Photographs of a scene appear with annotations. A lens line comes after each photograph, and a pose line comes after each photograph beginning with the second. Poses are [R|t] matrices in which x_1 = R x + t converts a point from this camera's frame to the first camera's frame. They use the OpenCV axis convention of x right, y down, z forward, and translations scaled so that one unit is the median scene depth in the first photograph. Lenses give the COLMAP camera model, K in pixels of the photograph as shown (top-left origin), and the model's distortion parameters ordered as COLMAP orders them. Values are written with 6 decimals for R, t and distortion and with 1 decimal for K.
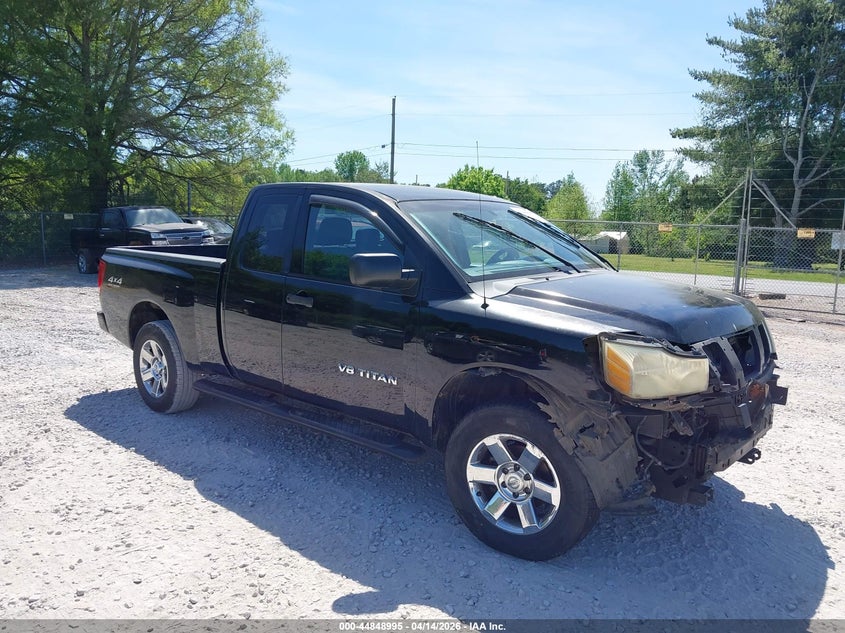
lens RADIAL K [[646.2, 0, 422.5], [0, 646.2, 316.5], [0, 0, 1]] dist [0.003762, 0.003427]
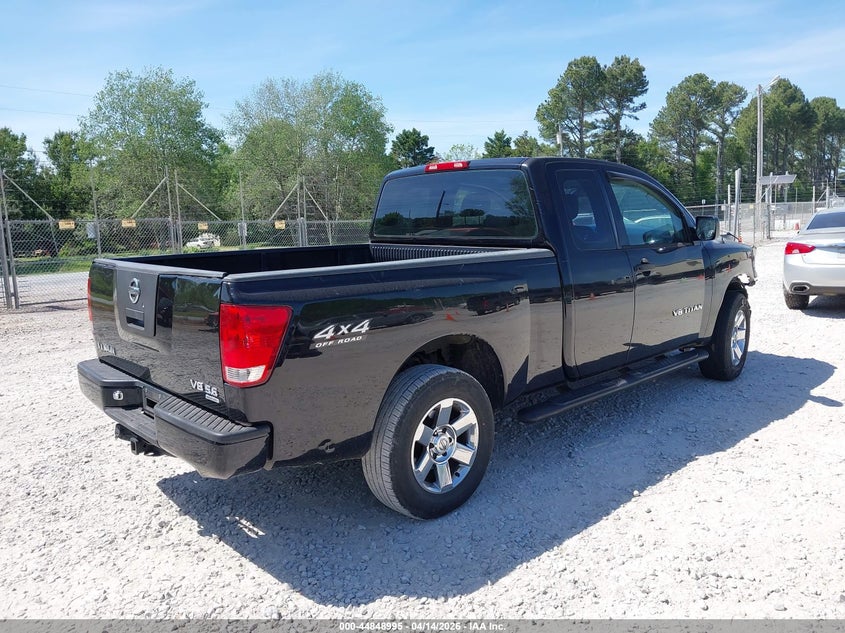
lens RADIAL K [[646.2, 0, 422.5], [0, 646.2, 316.5], [0, 0, 1]] dist [0.003762, 0.003427]
pose [[0.099864, -0.160009, 0.982051, -1.289369], [0.174081, 0.974572, 0.141089, -0.165657], [-0.979655, 0.156866, 0.125179, 1.204218]]
